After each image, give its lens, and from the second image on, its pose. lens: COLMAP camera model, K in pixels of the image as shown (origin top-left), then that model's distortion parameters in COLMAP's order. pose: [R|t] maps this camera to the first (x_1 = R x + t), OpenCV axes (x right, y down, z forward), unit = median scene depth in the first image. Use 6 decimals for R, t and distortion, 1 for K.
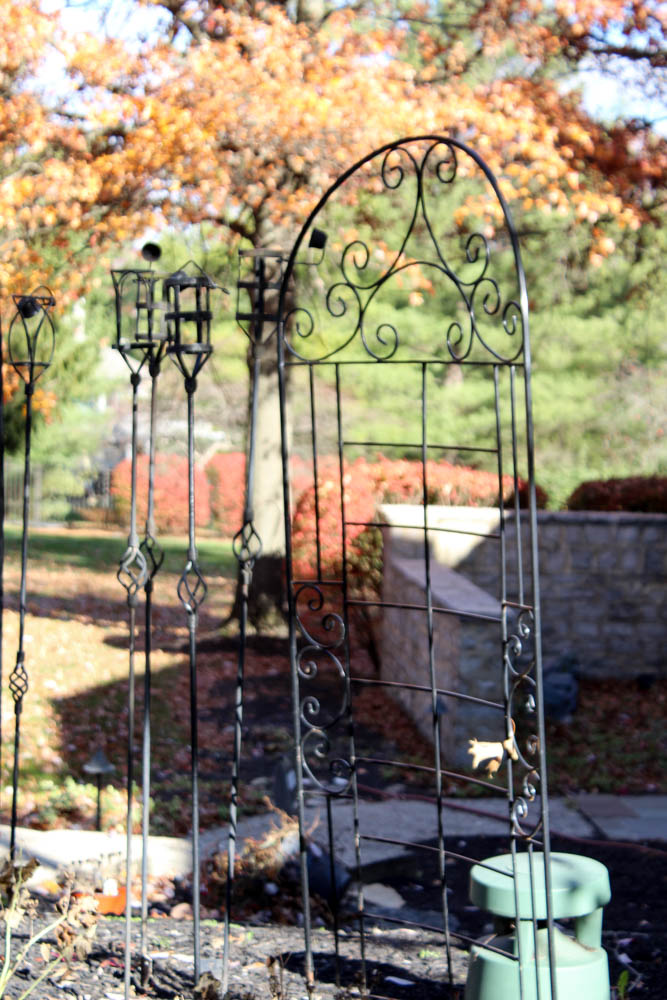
lens RADIAL K [[2622.5, 0, 333.6], [0, 2622.5, 525.4], [0, 0, 1]] dist [0.232650, -0.490549]
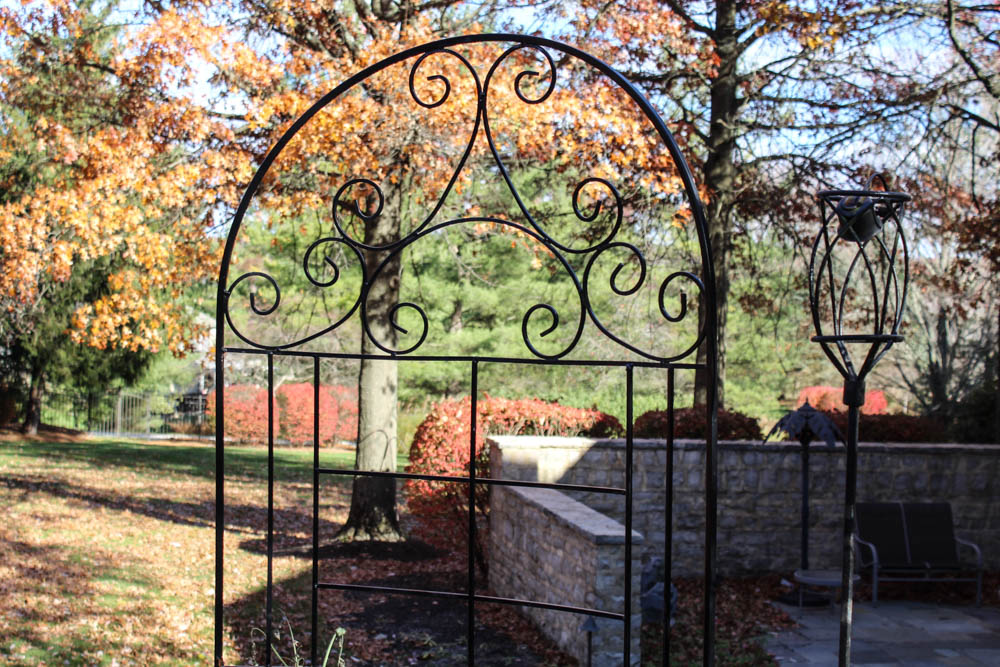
lens RADIAL K [[1836.4, 0, 500.0], [0, 1836.4, 333.5], [0, 0, 1]] dist [0.042639, -0.042921]
pose [[0.996121, -0.006552, 0.087752, -0.044297], [0.011059, 0.998639, -0.050974, -0.010027], [-0.087299, 0.051747, 0.994837, 0.146967]]
